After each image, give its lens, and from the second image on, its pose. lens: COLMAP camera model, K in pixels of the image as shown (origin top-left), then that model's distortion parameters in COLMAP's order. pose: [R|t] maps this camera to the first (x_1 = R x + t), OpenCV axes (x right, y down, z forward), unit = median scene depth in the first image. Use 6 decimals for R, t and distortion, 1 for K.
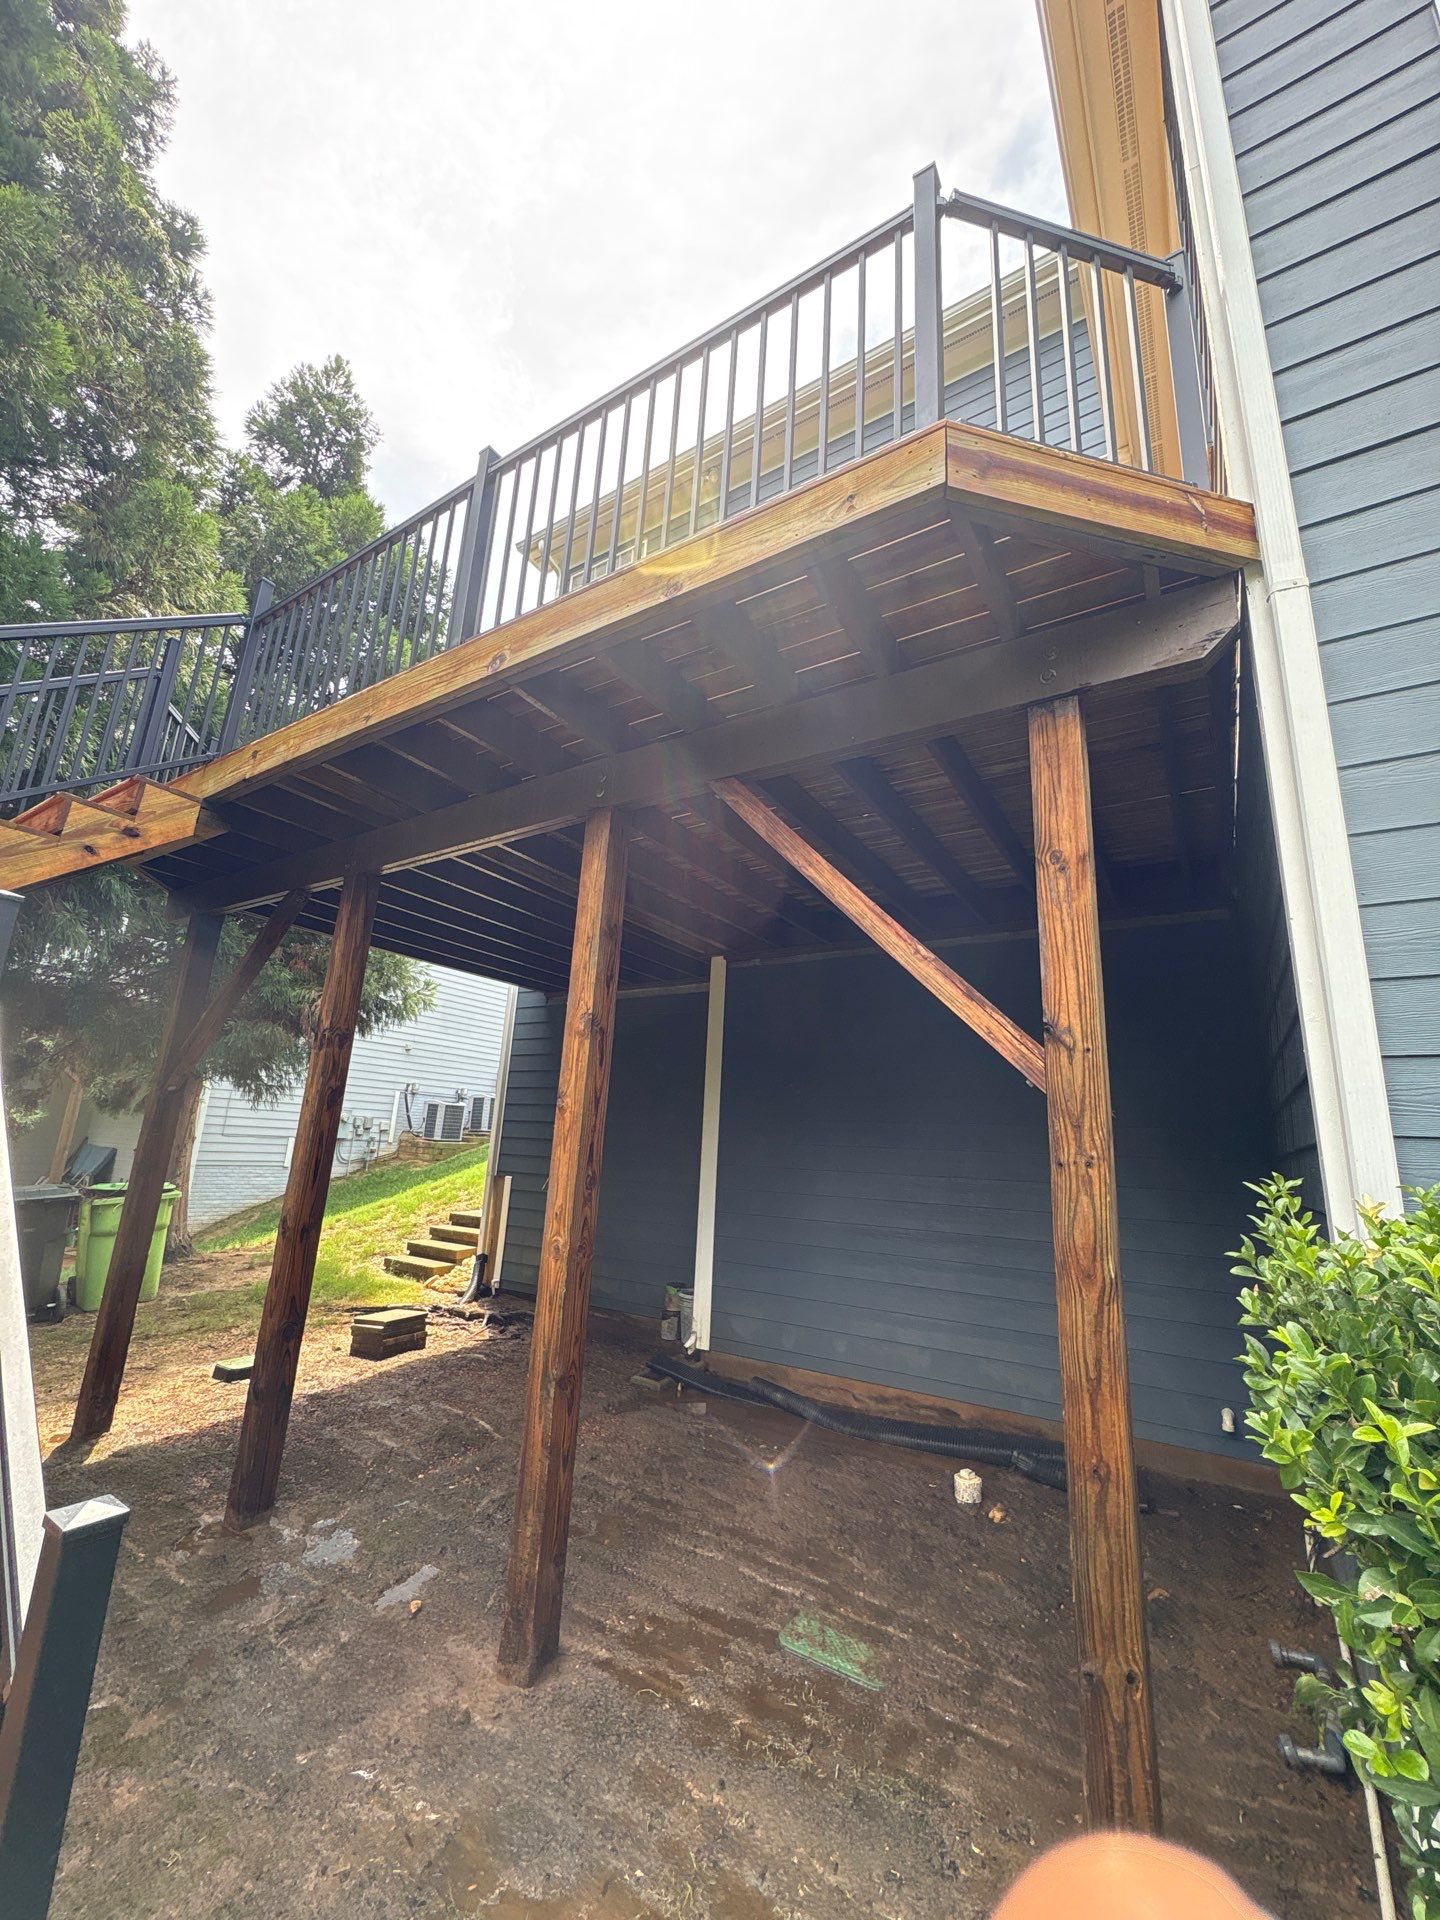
lens RADIAL K [[777.5, 0, 720.0], [0, 777.5, 960.0], [0, 0, 1]] dist [0.000813, -0.000004]
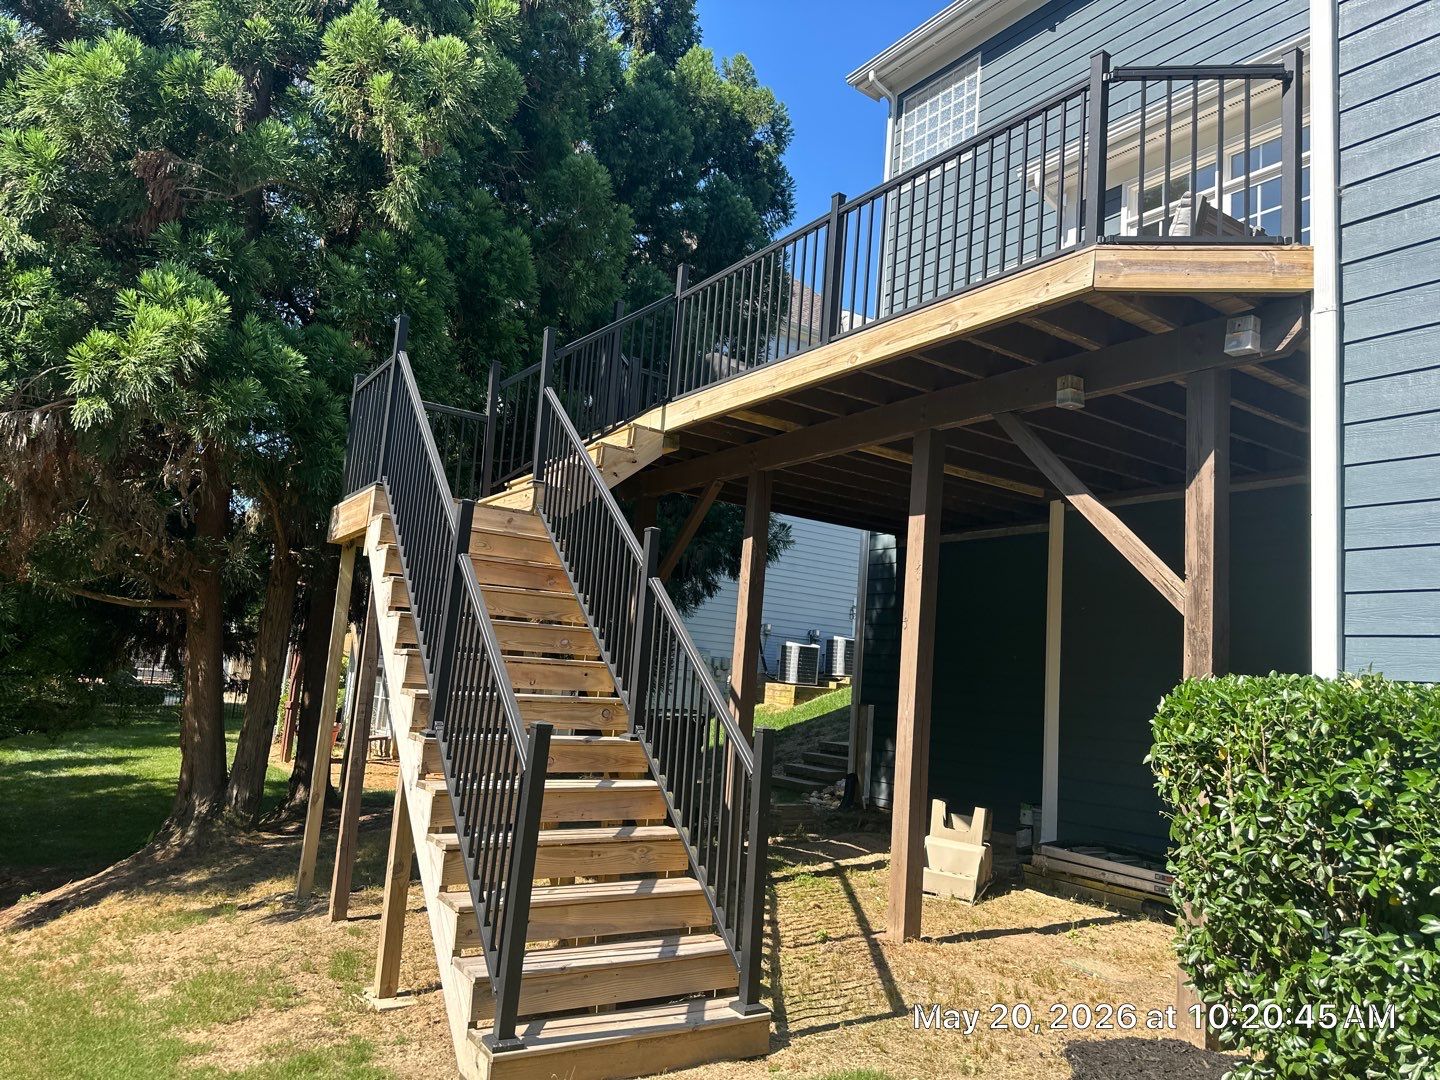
lens RADIAL K [[1104.2, 0, 720.0], [0, 1104.2, 540.0], [0, 0, 1]] dist [0.050254, -0.060488]
pose [[0.927111, -0.032843, -0.373345, 0.264158], [0.061714, 0.995933, 0.065641, -0.145382], [0.369671, -0.083897, 0.925367, -1.110399]]
